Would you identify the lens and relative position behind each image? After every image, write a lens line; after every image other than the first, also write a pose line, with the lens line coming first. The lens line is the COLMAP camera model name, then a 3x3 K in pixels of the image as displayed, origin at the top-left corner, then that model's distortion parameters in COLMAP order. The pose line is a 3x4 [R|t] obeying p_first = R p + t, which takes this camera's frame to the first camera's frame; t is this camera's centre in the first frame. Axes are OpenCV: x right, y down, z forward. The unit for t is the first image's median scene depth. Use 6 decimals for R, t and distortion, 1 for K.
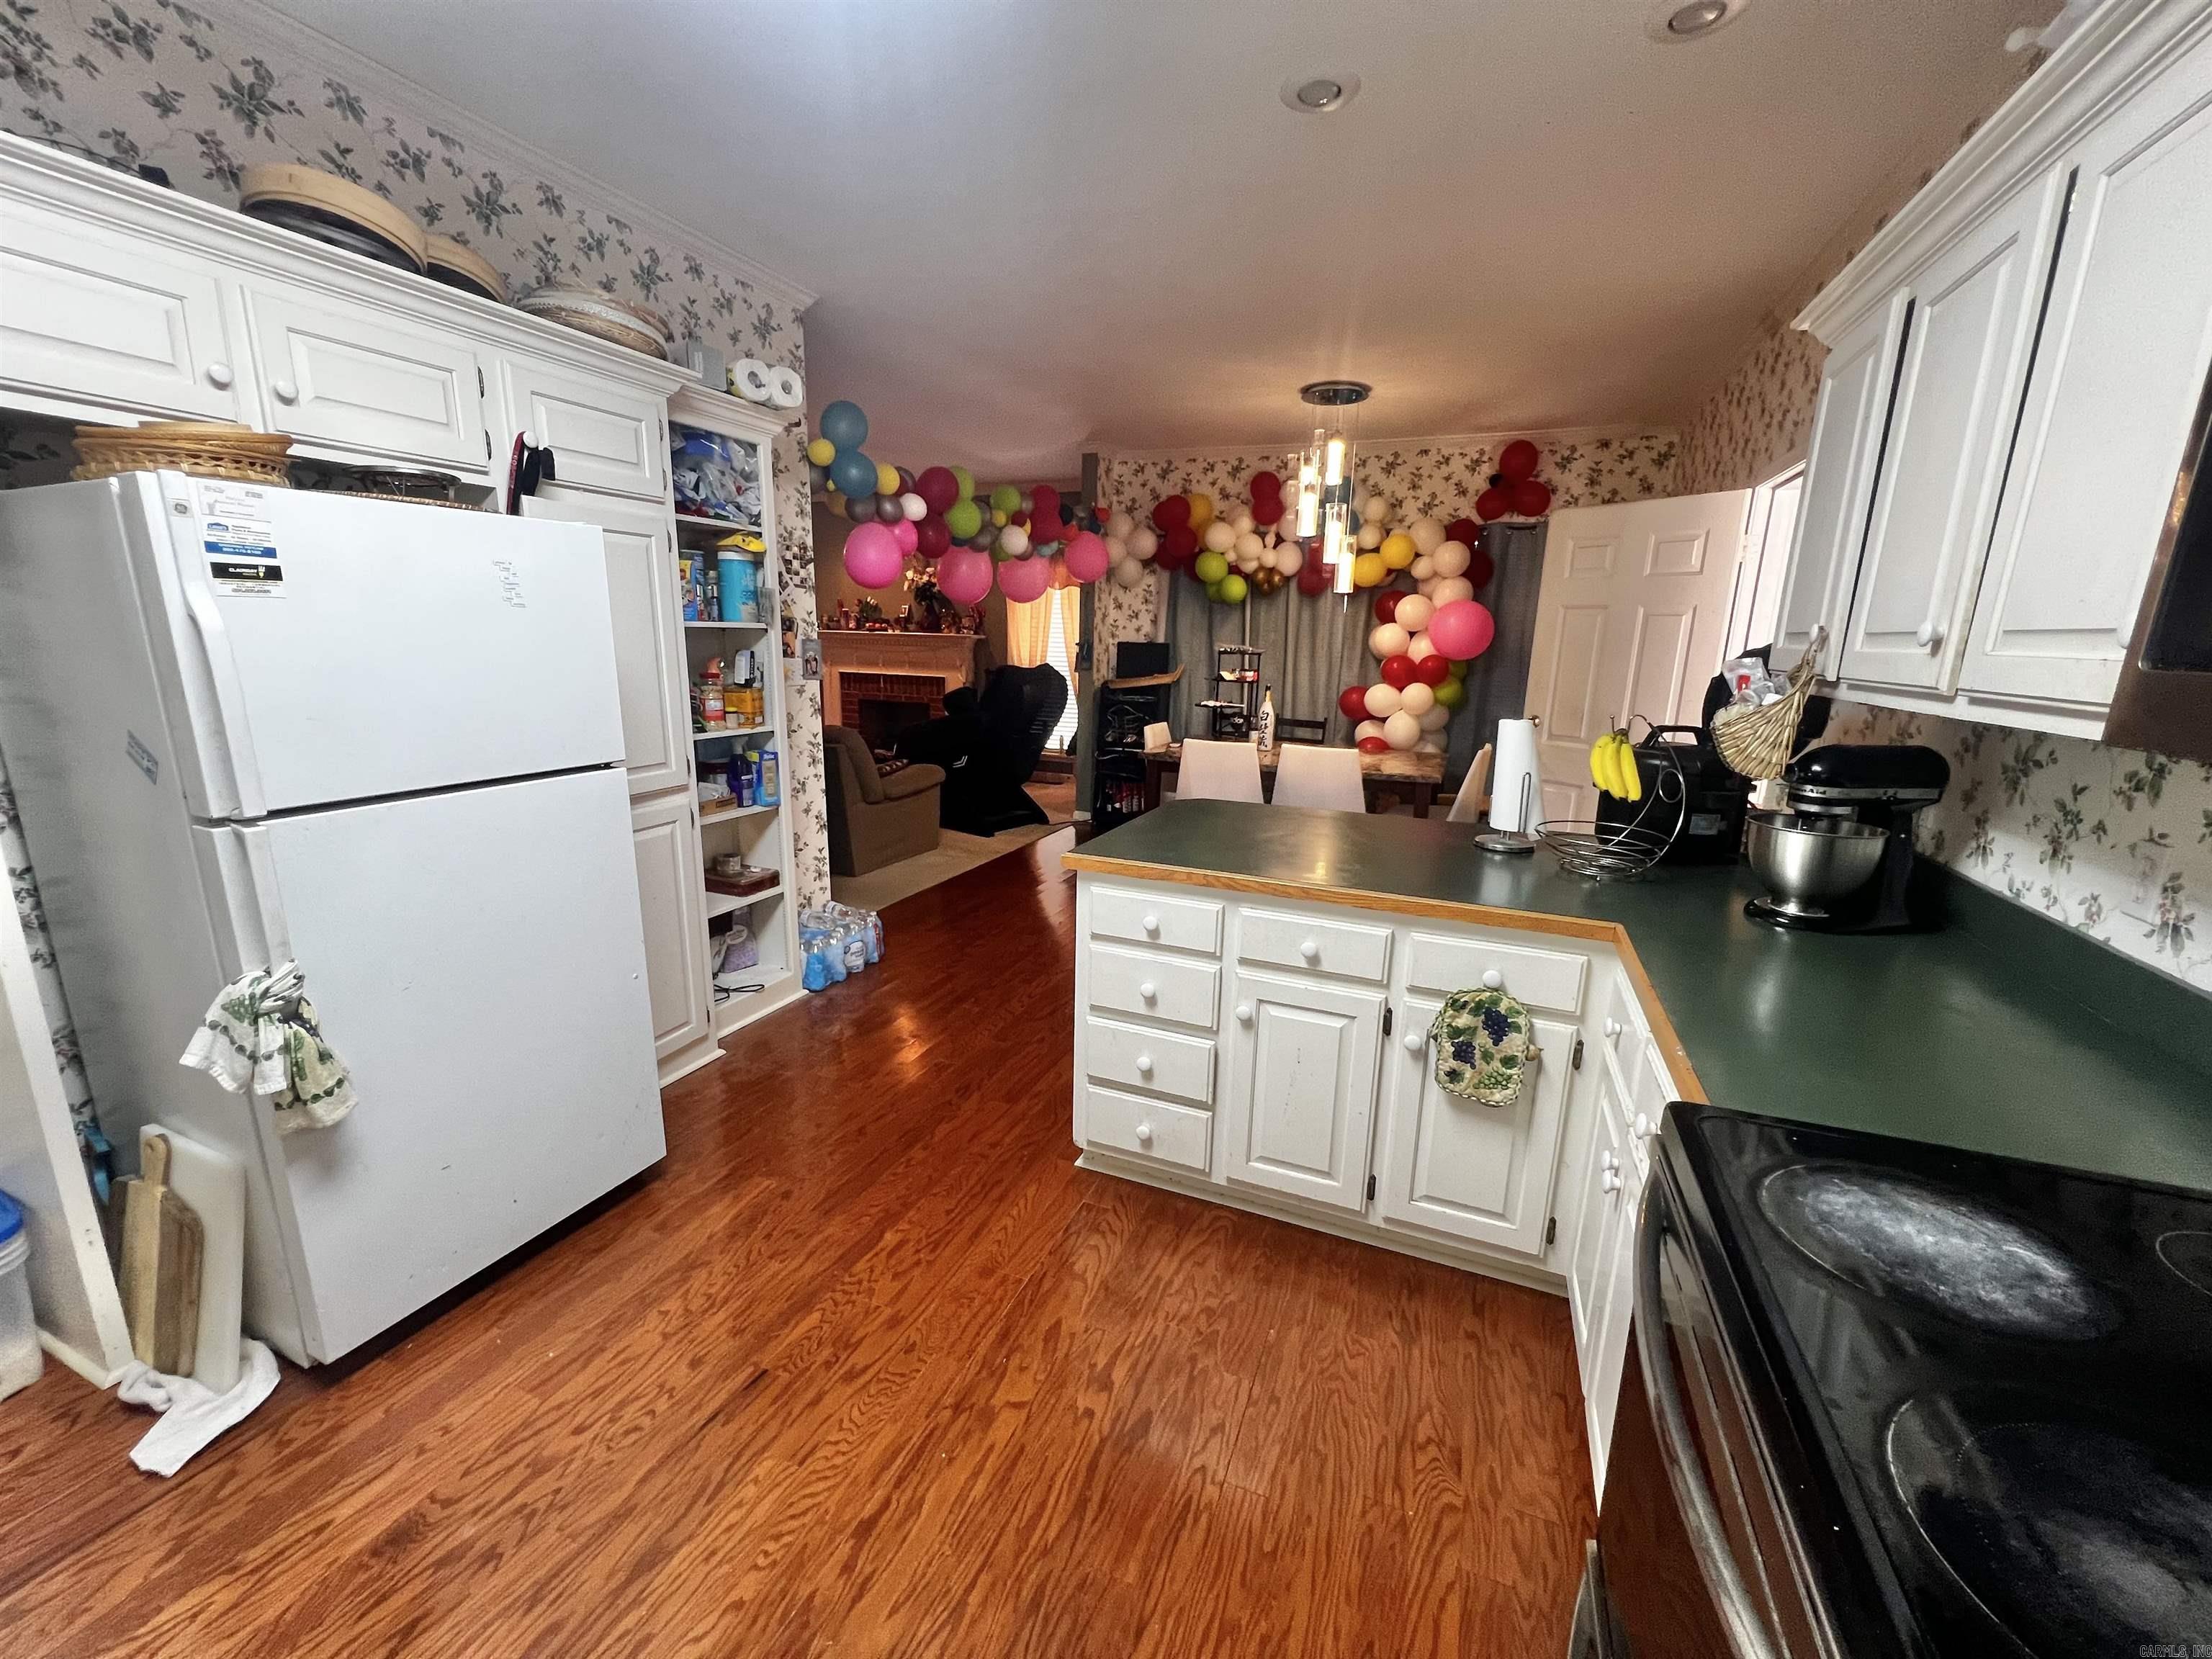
lens RADIAL K [[885.3, 0, 1103.6], [0, 885.3, 831.7], [0, 0, 1]] dist [0.000703, 0.000509]
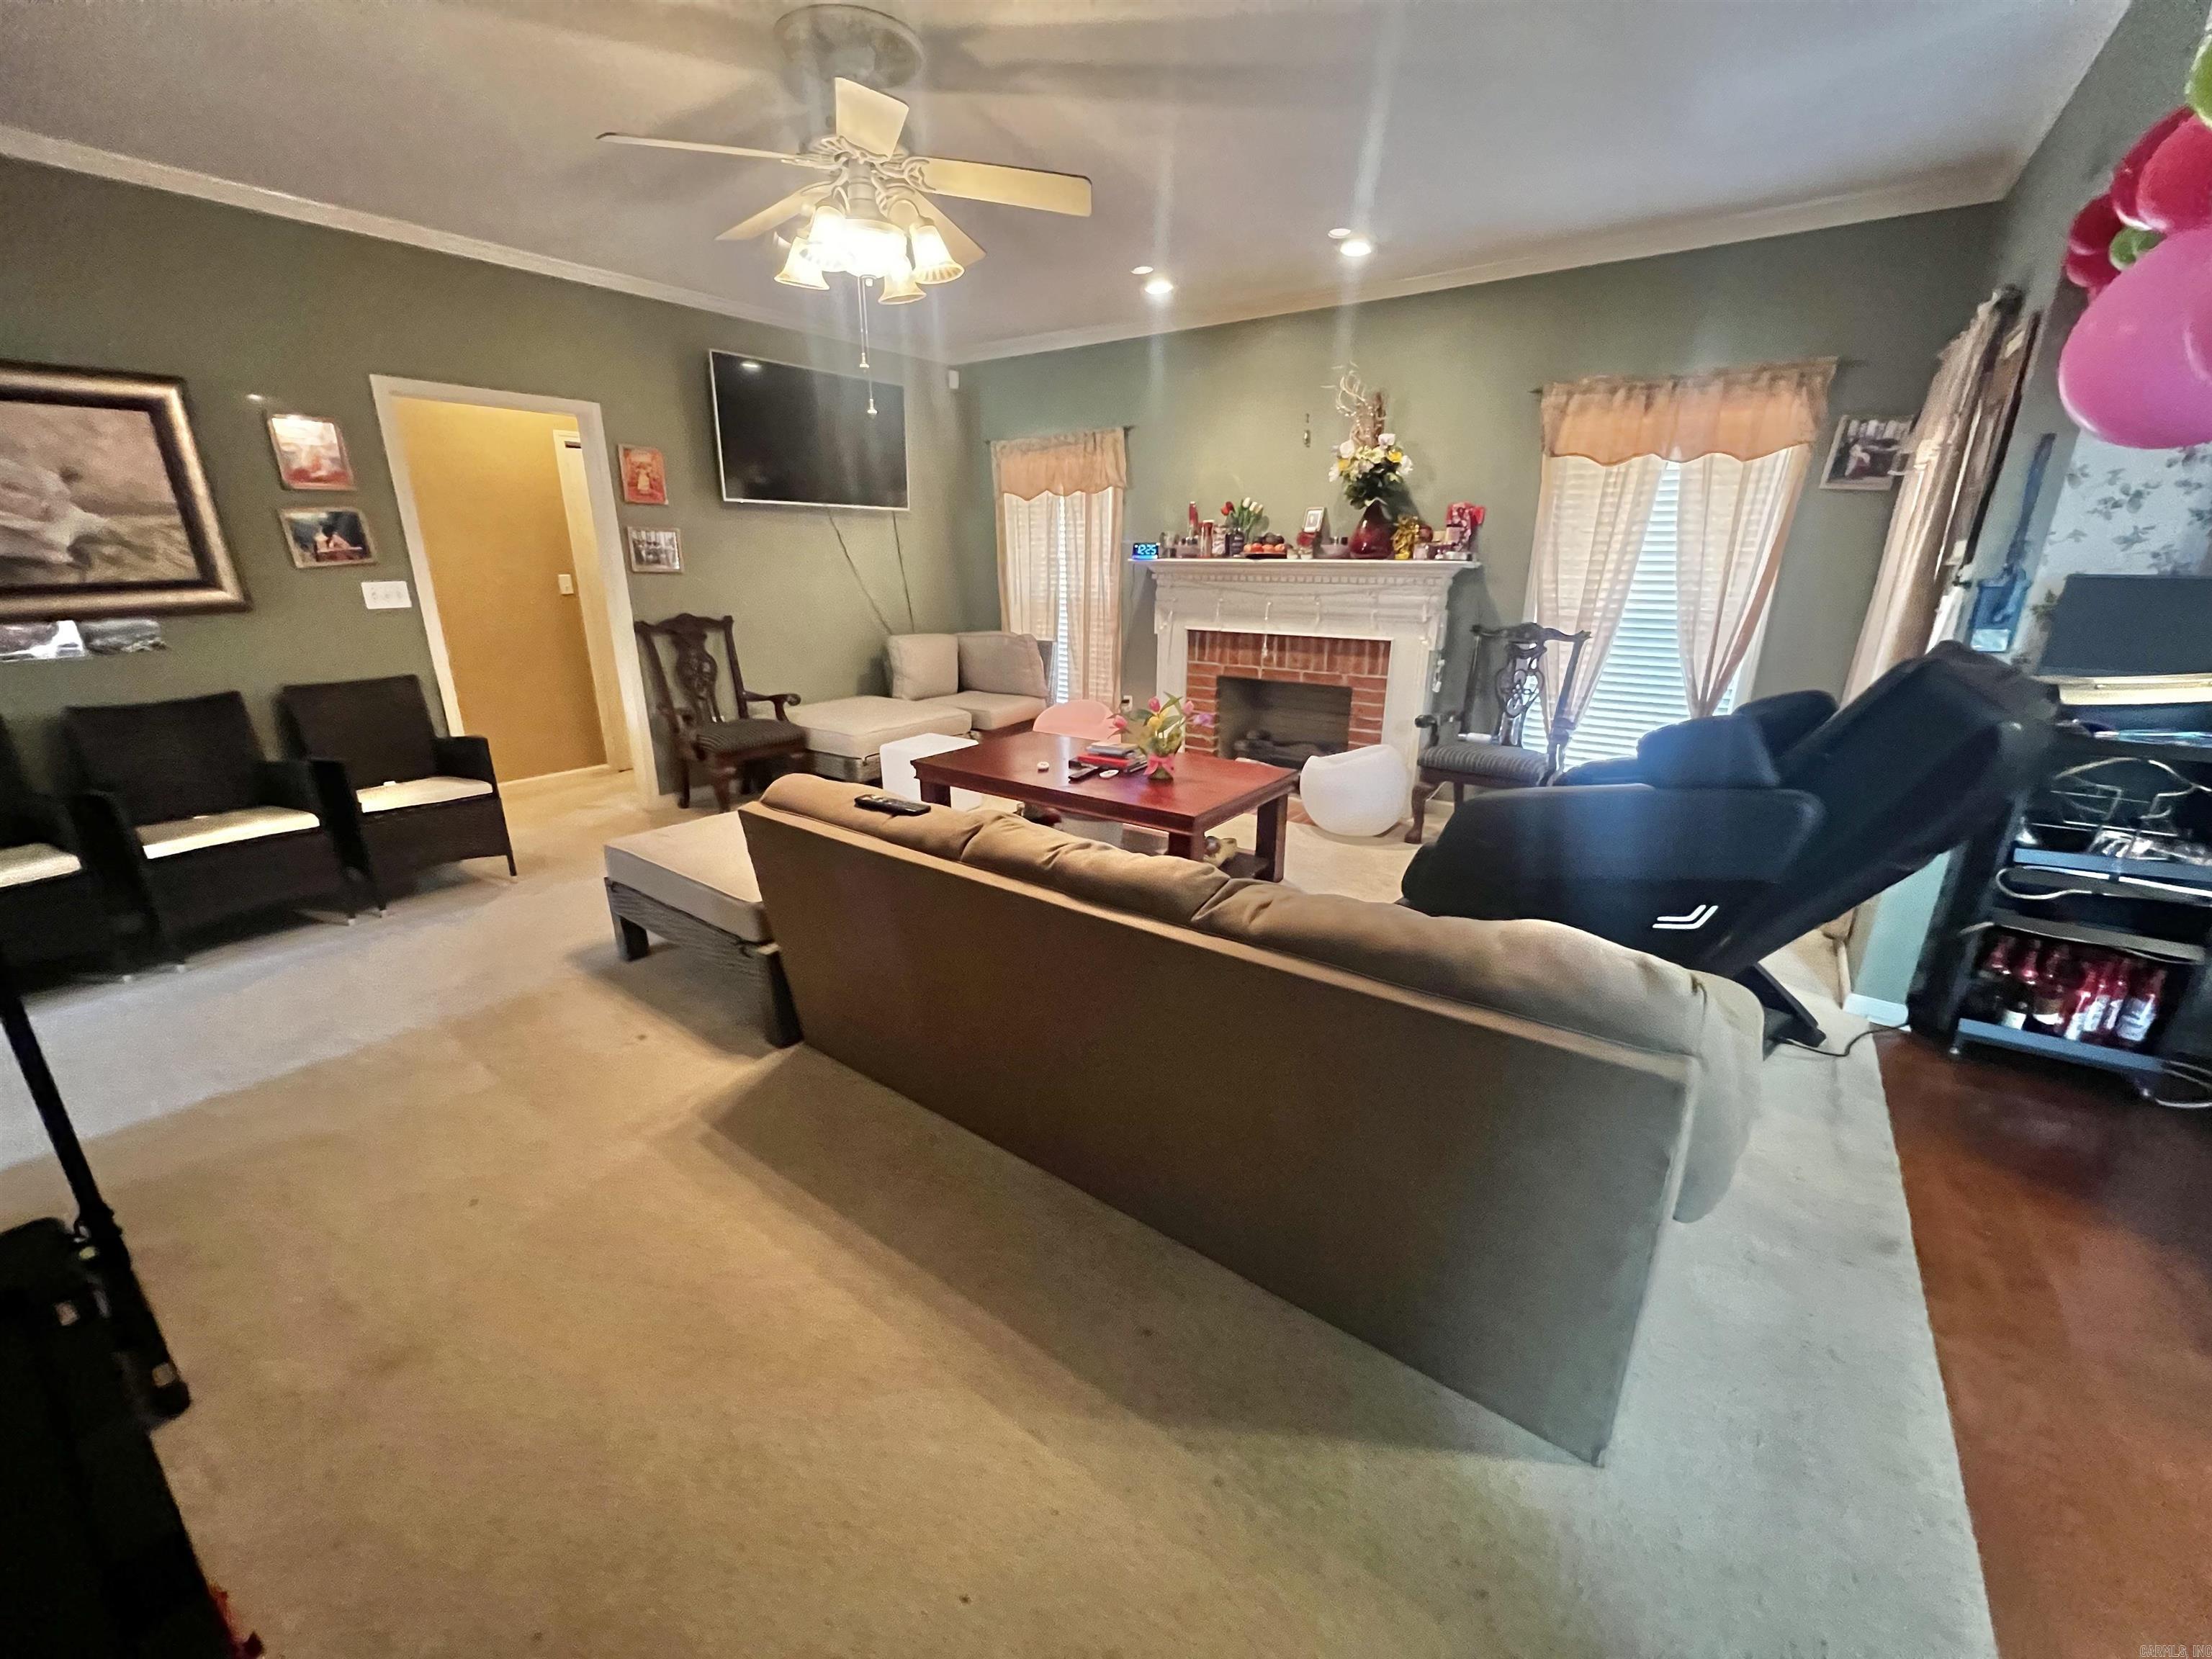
lens RADIAL K [[887.5, 0, 1101.2], [0, 887.5, 835.6], [0, 0, 1]] dist [-0.001161, -0.000044]
pose [[0.972817, 0.048938, -0.226345, -0.222421], [-0.030110, 0.995849, 0.085901, -0.095812], [0.229609, -0.076751, 0.970252, 0.412910]]
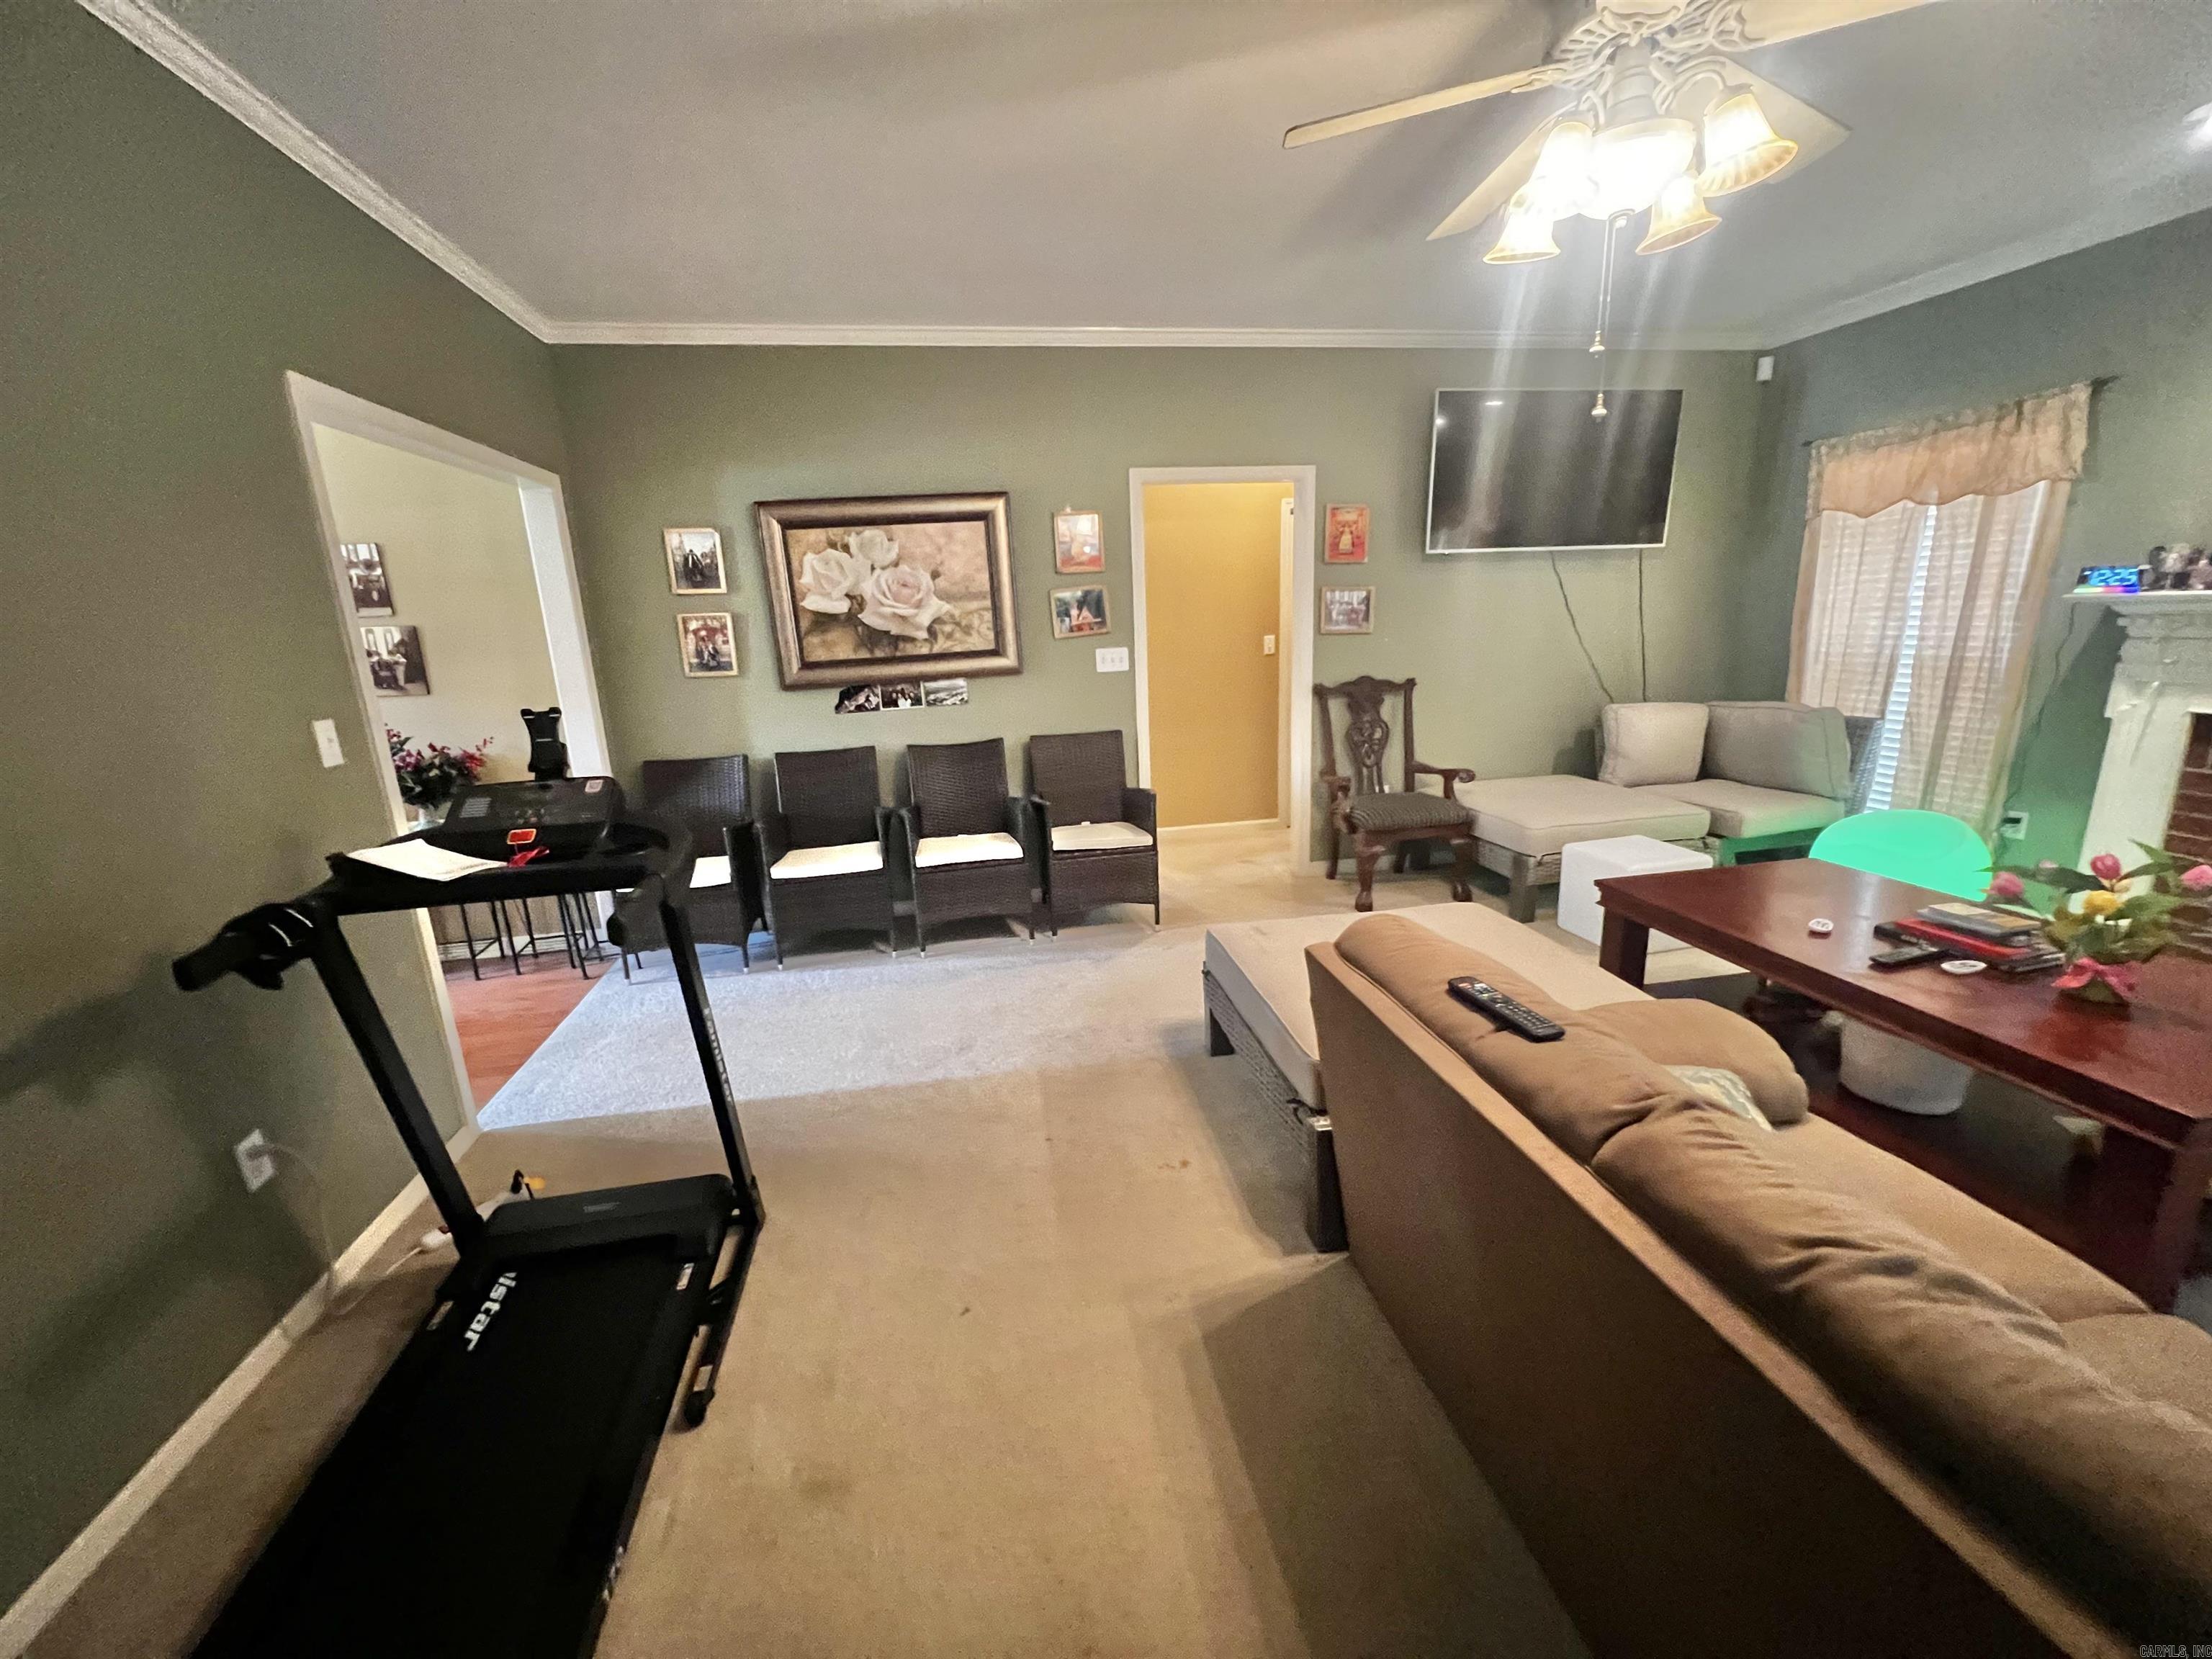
lens RADIAL K [[885.3, 0, 1103.6], [0, 885.3, 831.7], [0, 0, 1]] dist [0.000703, 0.000509]
pose [[0.542617, 0.153993, -0.825744, -0.248803], [-0.133514, 0.986366, 0.096211, -0.118031], [0.829302, 0.058043, 0.555779, 0.492229]]
